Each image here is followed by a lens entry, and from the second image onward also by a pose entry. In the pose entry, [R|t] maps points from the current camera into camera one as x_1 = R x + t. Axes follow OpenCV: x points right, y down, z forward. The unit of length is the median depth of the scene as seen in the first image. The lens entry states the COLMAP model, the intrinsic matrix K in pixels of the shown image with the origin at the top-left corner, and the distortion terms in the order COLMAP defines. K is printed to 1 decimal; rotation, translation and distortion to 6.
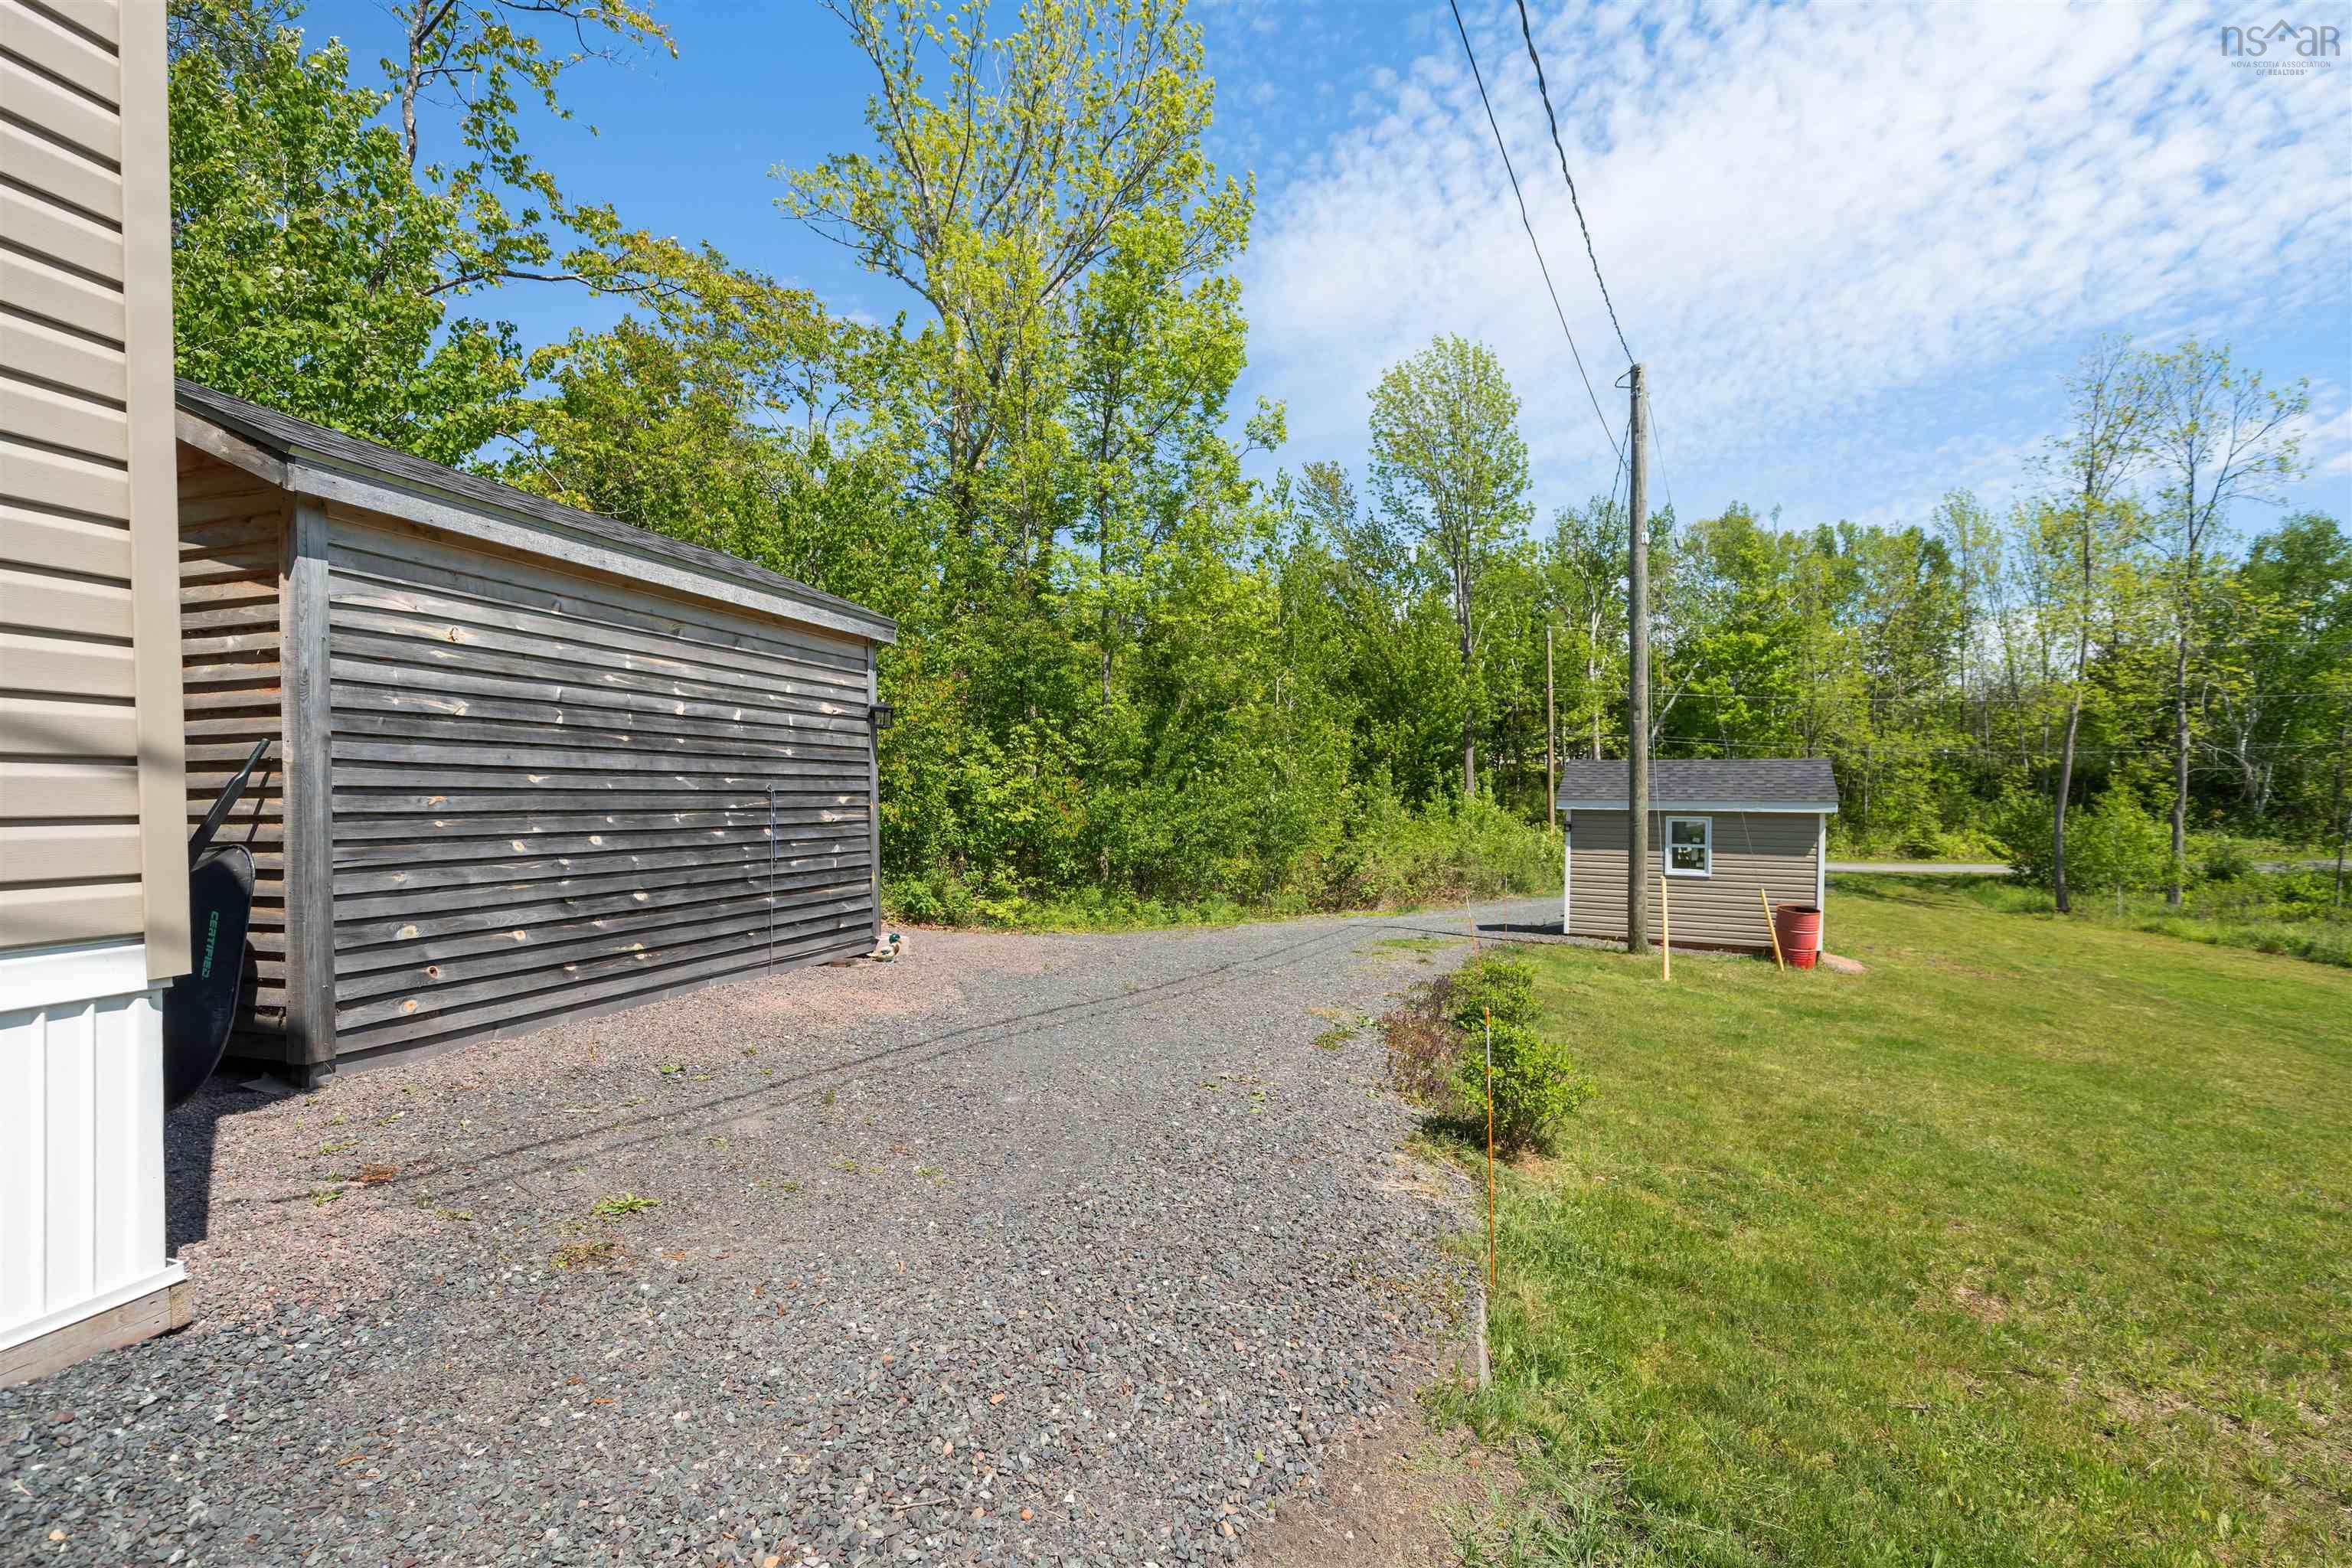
lens RADIAL K [[1006.8, 0, 1176.0], [0, 1006.8, 784.0], [0, 0, 1]] dist [-0.000315, -0.000122]
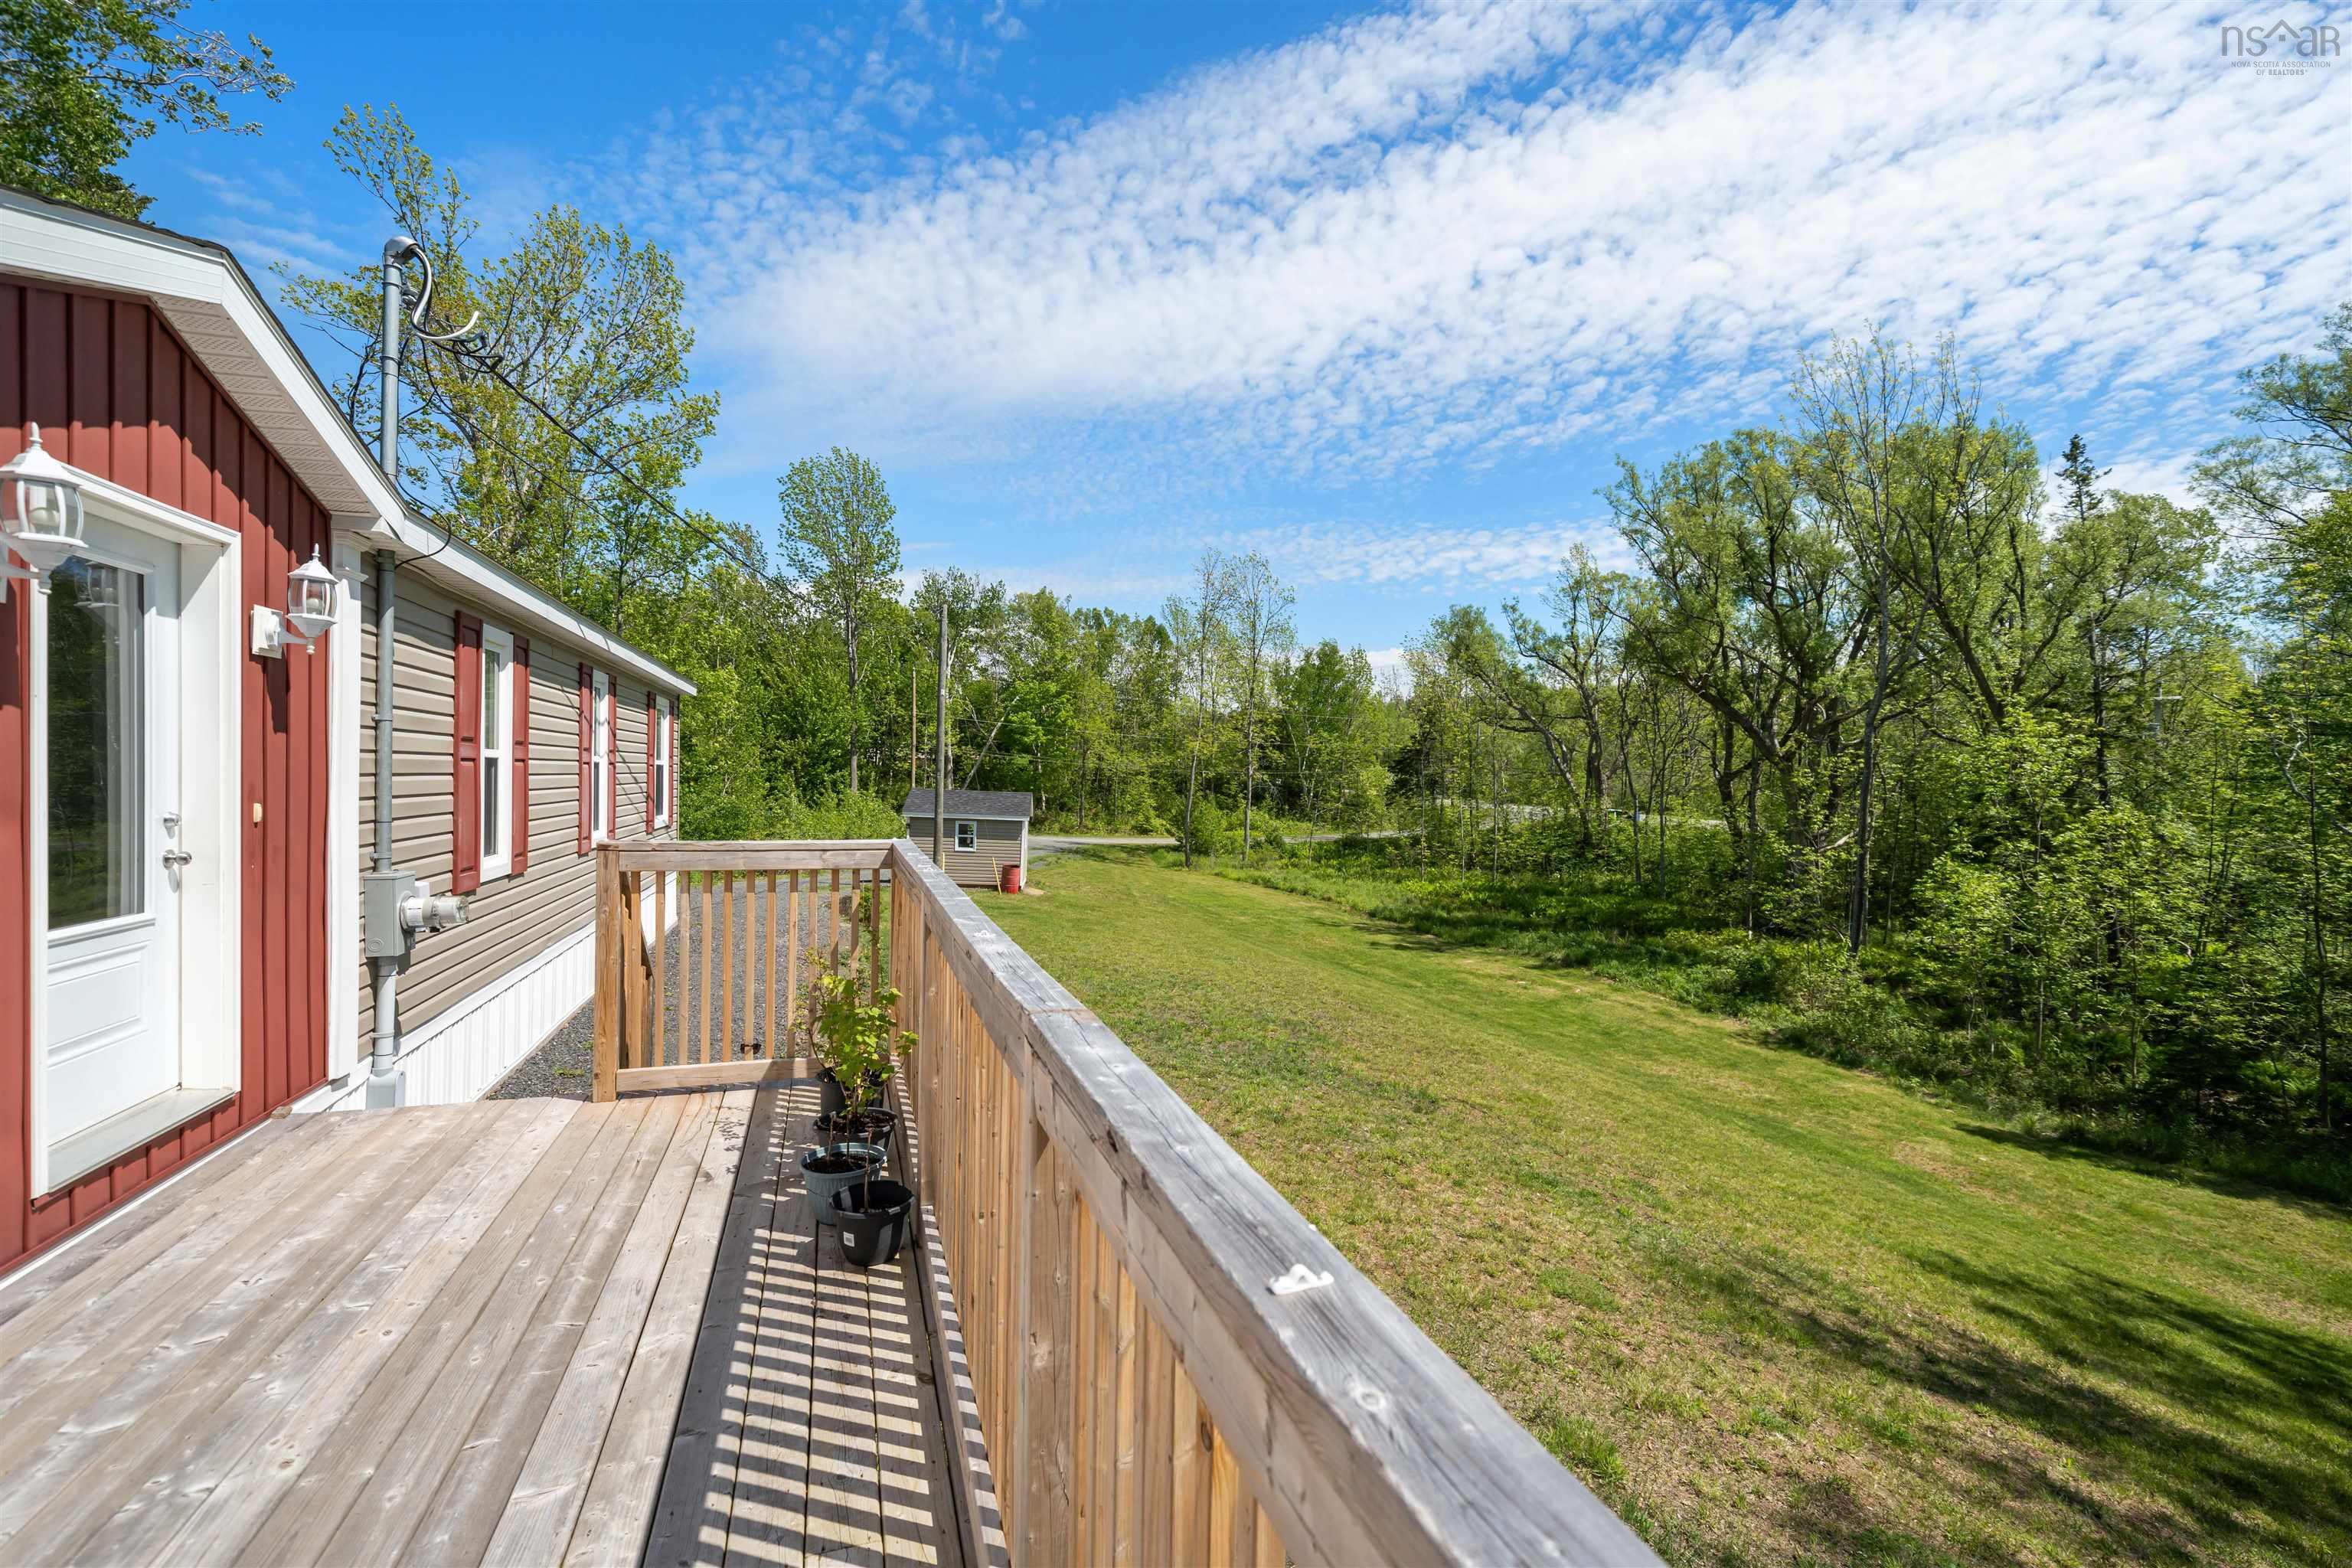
lens RADIAL K [[1006.8, 0, 1176.0], [0, 1006.8, 784.0], [0, 0, 1]] dist [-0.000315, -0.000122]
pose [[0.826249, 0.017185, 0.563043, -0.102883], [-0.031565, 0.999377, 0.015819, -0.033466], [-0.562421, -0.030843, 0.826276, -0.340466]]
